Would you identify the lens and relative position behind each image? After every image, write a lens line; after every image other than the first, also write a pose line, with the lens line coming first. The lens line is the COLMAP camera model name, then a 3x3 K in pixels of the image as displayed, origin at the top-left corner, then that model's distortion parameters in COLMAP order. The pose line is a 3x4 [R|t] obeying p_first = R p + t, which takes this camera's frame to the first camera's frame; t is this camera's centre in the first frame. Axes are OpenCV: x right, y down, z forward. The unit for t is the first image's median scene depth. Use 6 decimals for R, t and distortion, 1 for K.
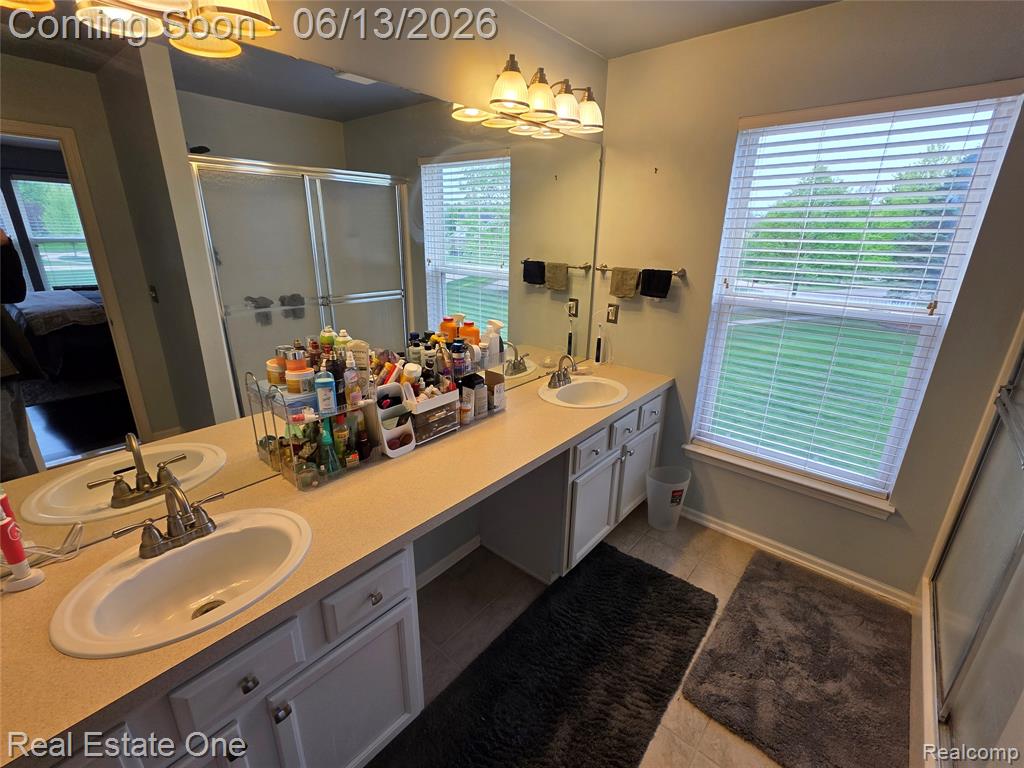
lens RADIAL K [[458.0, 0, 515.8], [0, 458.0, 383.8], [0, 0, 1]] dist [0.000263, 0.001602]
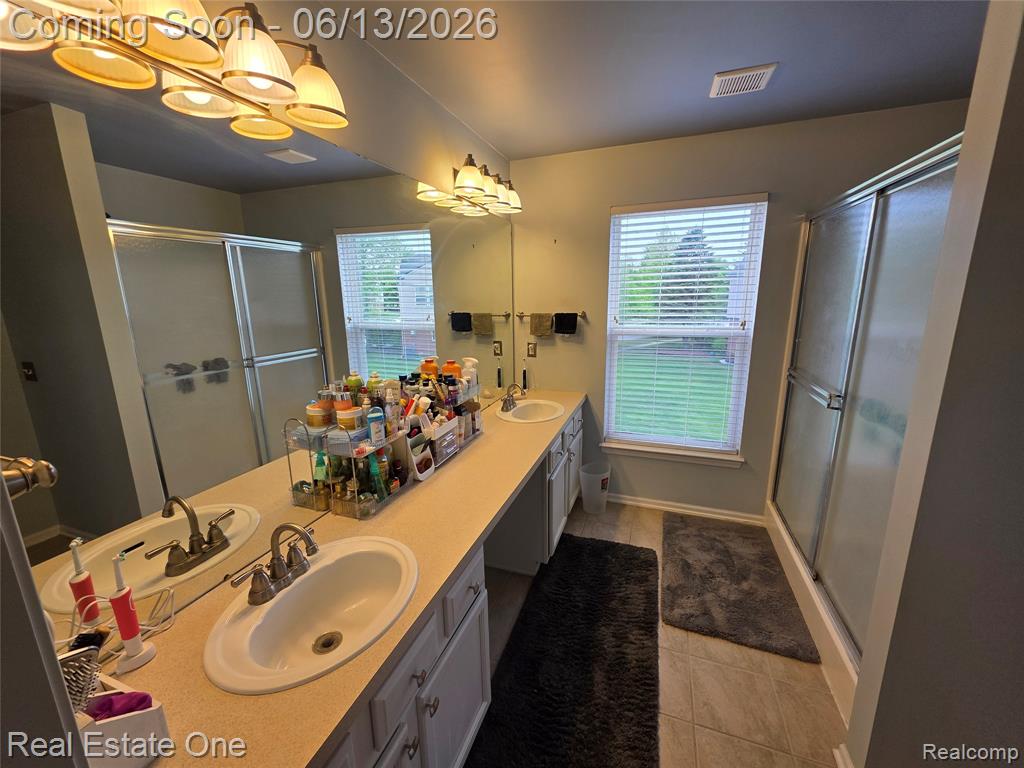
lens RADIAL K [[405.7, 0, 527.4], [0, 405.7, 378.7], [0, 0, 1]] dist [0.002534, 0.000194]
pose [[0.933460, -0.105241, 0.342896, -0.246973], [0.143150, 0.985859, -0.087116, 0.027345], [-0.328879, 0.130405, 0.935325, -0.039355]]
